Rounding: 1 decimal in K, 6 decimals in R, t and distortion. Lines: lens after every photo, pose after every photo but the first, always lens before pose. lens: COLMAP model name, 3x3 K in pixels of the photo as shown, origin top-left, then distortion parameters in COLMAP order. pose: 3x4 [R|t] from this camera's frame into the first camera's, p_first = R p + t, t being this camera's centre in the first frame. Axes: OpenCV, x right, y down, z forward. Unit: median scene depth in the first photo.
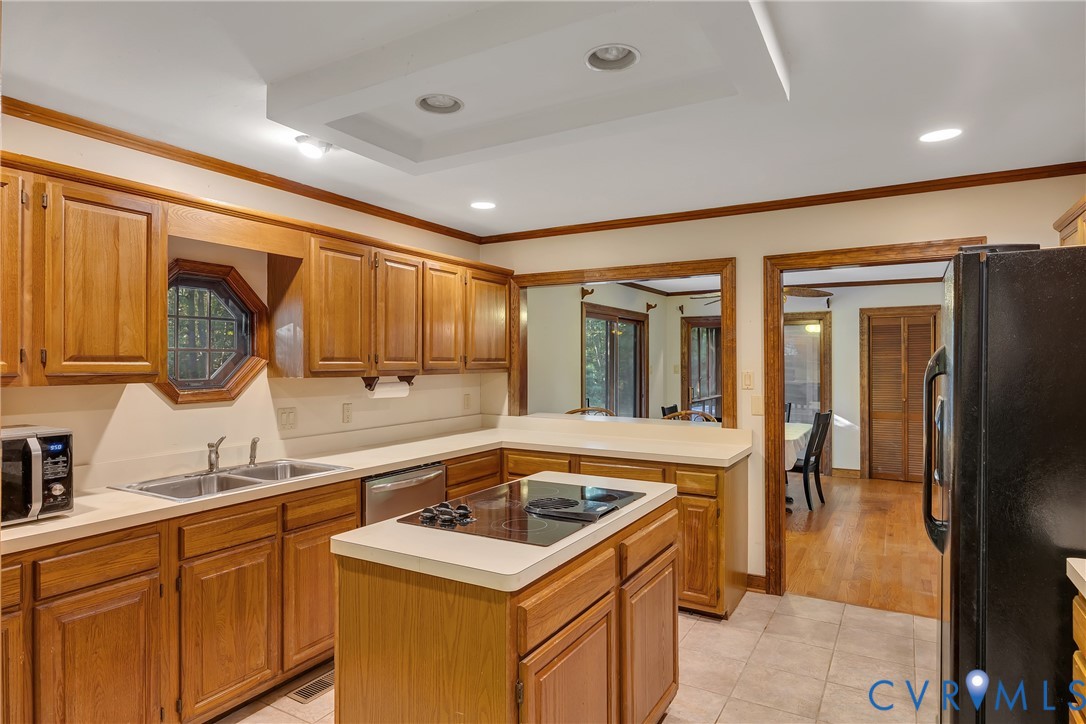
lens RADIAL K [[601.3, 0, 543.3], [0, 601.3, 362.4], [0, 0, 1]] dist [-0.003217, 0.000750]
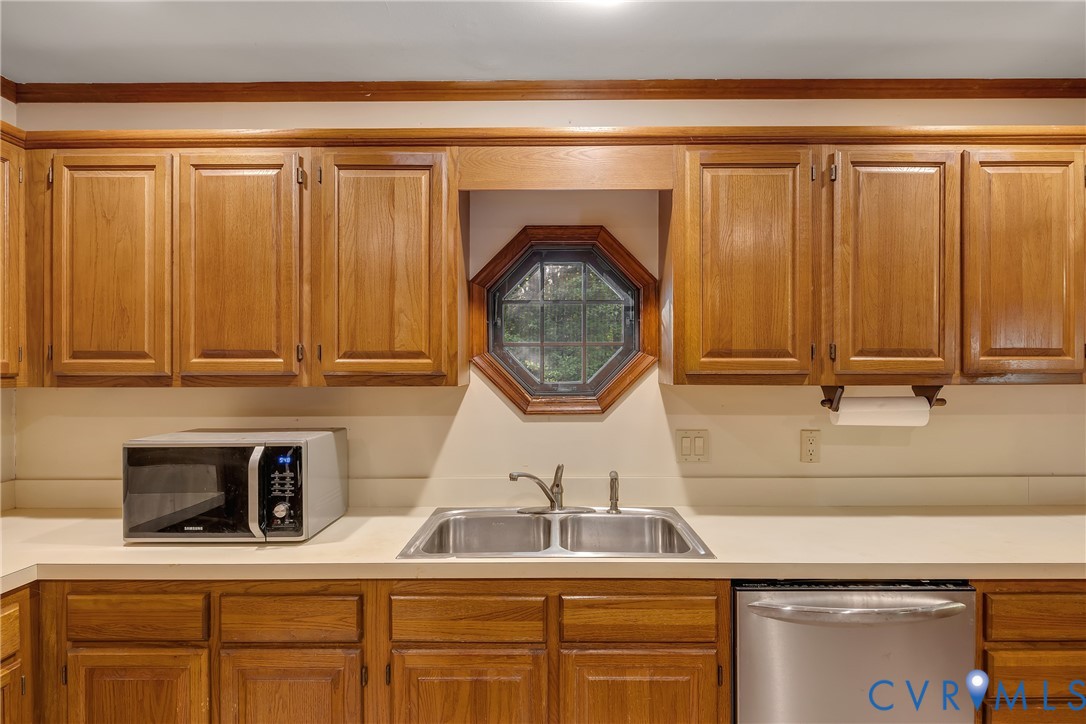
lens RADIAL K [[601.3, 0, 542.3], [0, 601.3, 366.9], [0, 0, 1]] dist [-0.003217, 0.000750]
pose [[0.500860, -0.000342, -0.865529, 0.065093], [0.001240, 0.999999, 0.000323, 0.007391], [0.865528, -0.001235, 0.500860, 0.586375]]
